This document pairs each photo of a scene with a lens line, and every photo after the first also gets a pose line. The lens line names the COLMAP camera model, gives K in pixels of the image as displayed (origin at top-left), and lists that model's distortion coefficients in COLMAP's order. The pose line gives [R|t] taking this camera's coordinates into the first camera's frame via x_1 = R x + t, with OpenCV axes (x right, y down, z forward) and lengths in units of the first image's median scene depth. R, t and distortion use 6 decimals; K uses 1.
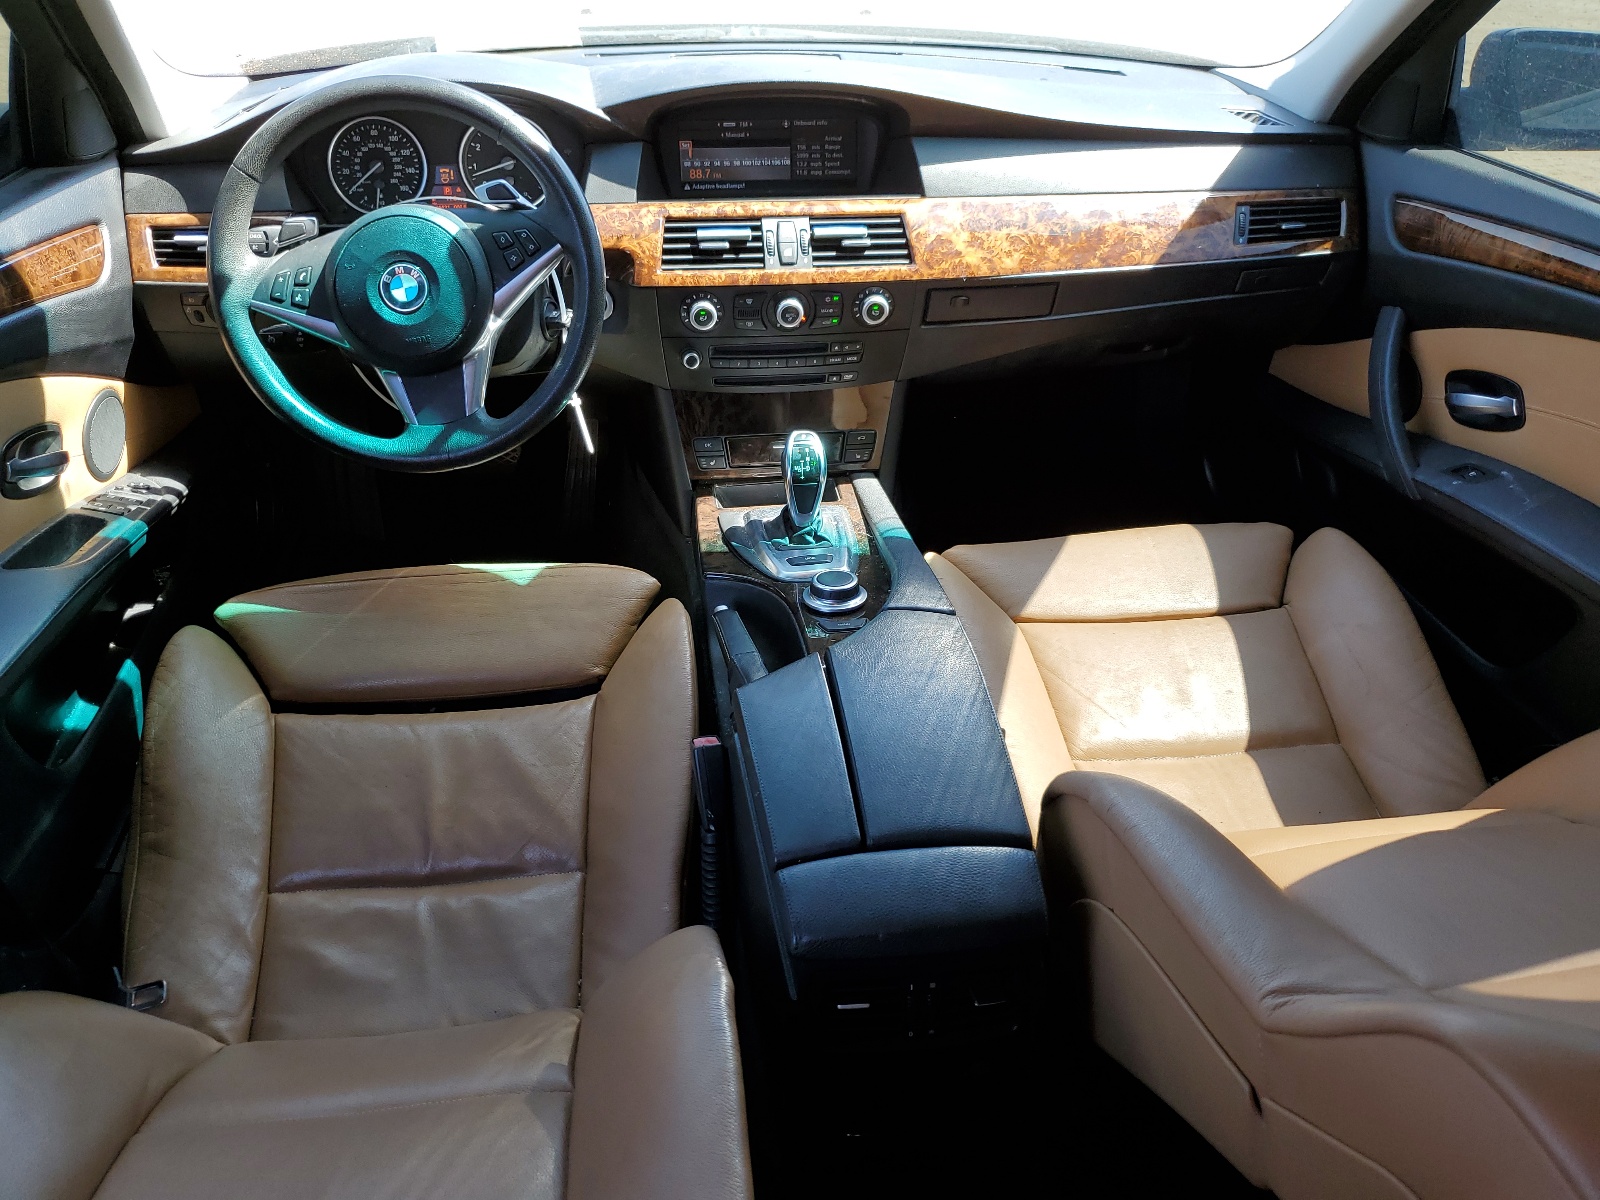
lens RADIAL K [[1220.2, 0, 794.9], [0, 1220.2, 601.2], [0, 0, 1]] dist [-0.003443, -0.001863]
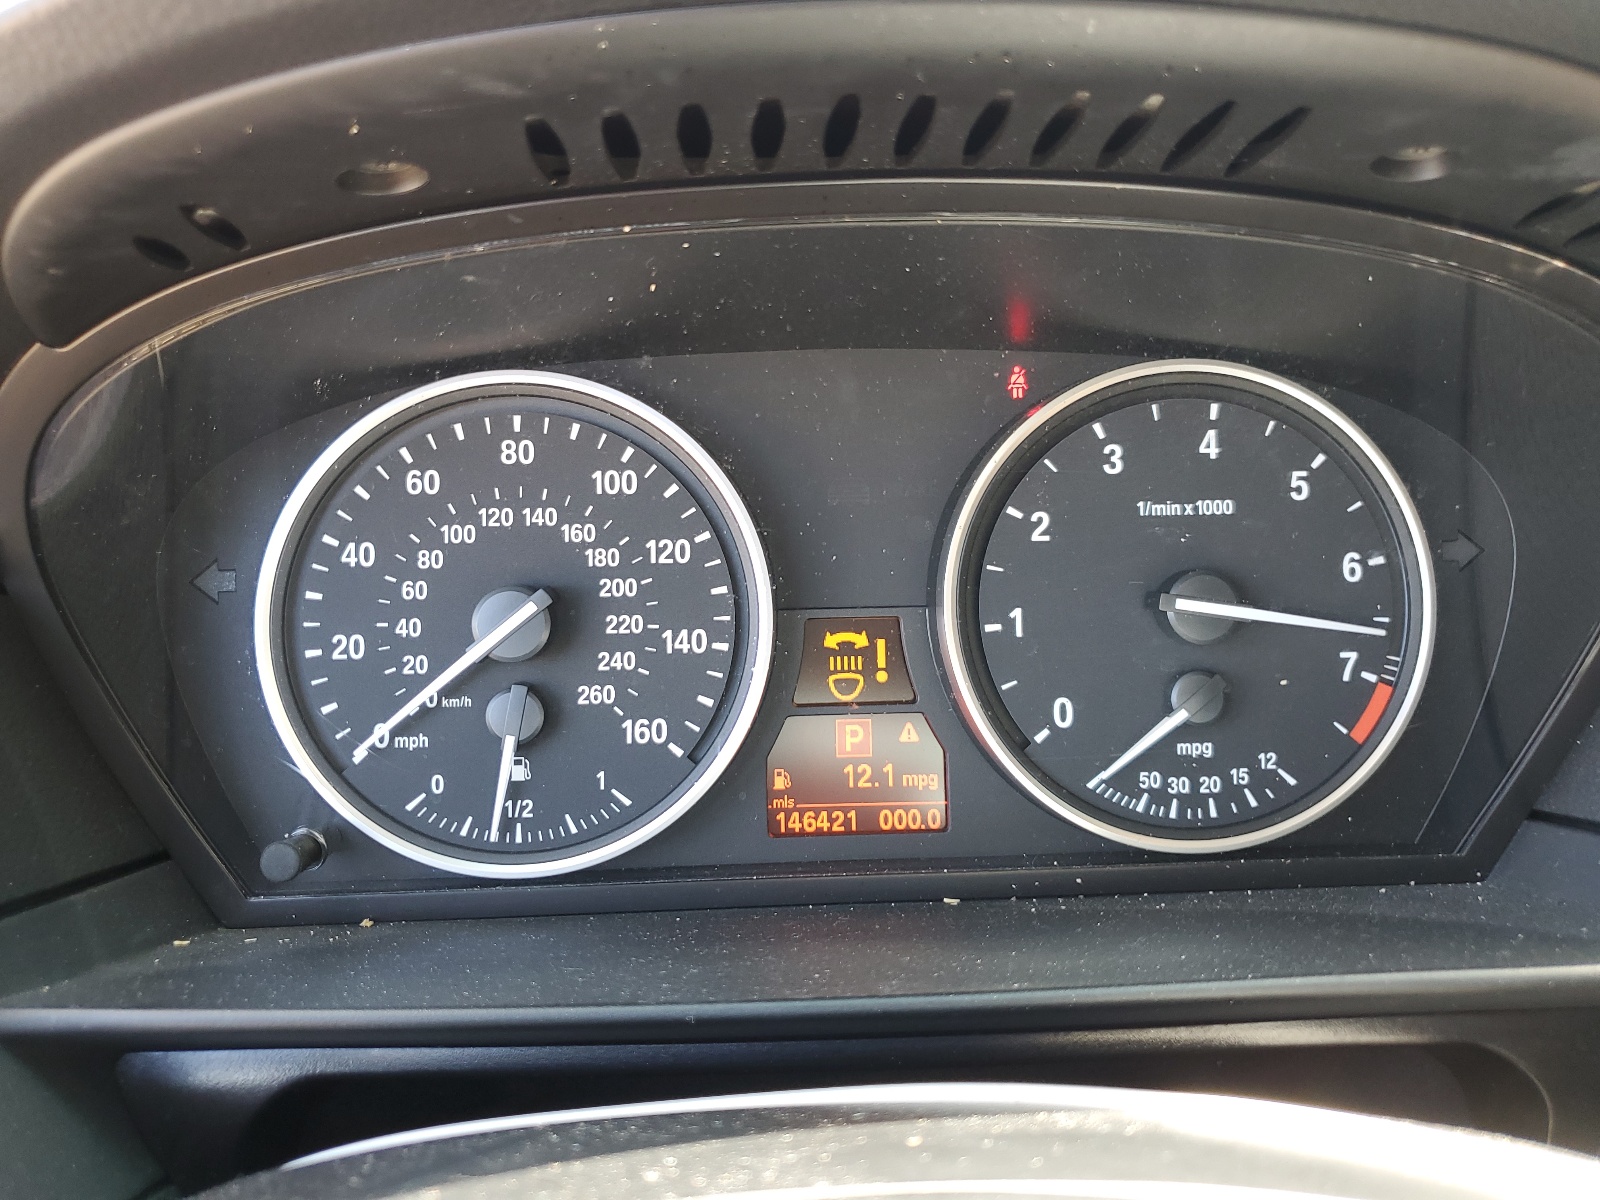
lens RADIAL K [[1220.2, 0, 801.9], [0, 1220.2, 602.5], [0, 0, 1]] dist [-0.003443, -0.001863]
pose [[0.996472, -0.004051, -0.083833, -0.283759], [-0.025363, 0.937603, -0.346782, -0.296195], [0.080007, 0.347684, 0.934192, 0.829231]]
